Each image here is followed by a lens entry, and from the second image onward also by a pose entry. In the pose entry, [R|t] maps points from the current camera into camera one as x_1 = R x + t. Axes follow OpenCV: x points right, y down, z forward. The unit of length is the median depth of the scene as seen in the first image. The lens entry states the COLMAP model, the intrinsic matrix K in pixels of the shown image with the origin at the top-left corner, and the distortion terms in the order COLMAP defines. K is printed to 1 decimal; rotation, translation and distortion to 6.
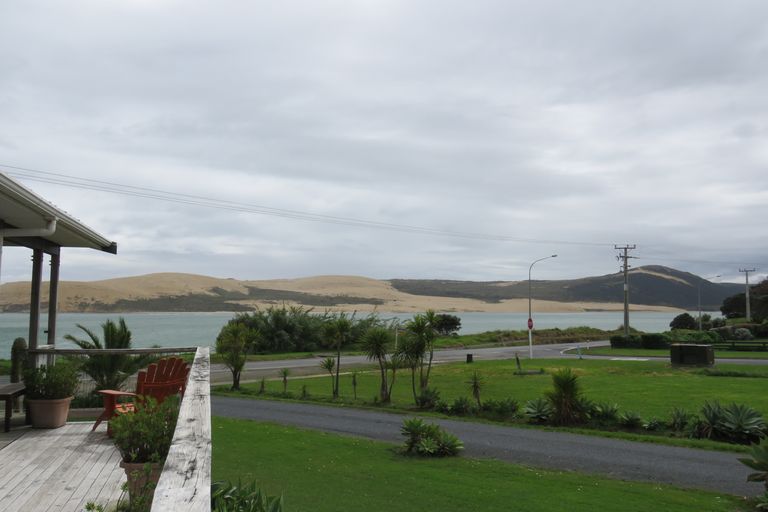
lens RADIAL K [[757.5, 0, 384.0], [0, 757.5, 256.0], [0, 0, 1]] dist [-0.004430, -0.001454]
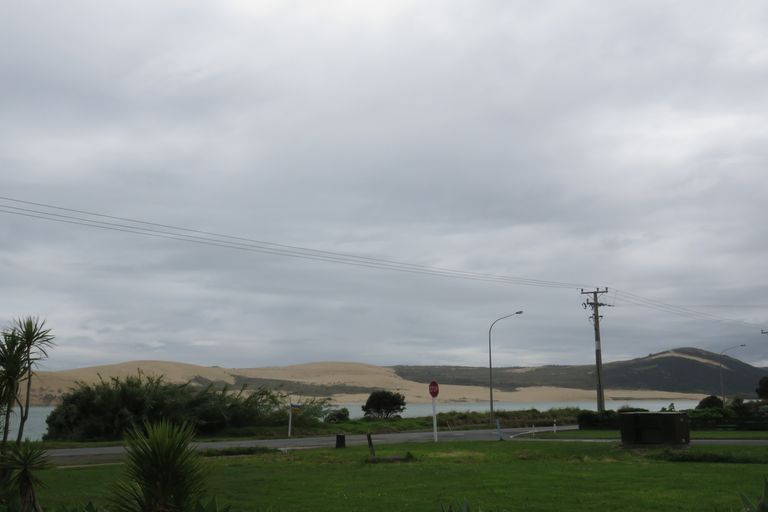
lens RADIAL K [[834.6, 0, 384.0], [0, 834.6, 256.0], [0, 0, 1]] dist [0.002327, -0.003728]
pose [[0.999950, -0.009318, -0.003555, 0.077473], [0.008914, 0.994904, -0.100437, 0.023015], [0.004473, 0.100400, 0.994937, 0.122925]]
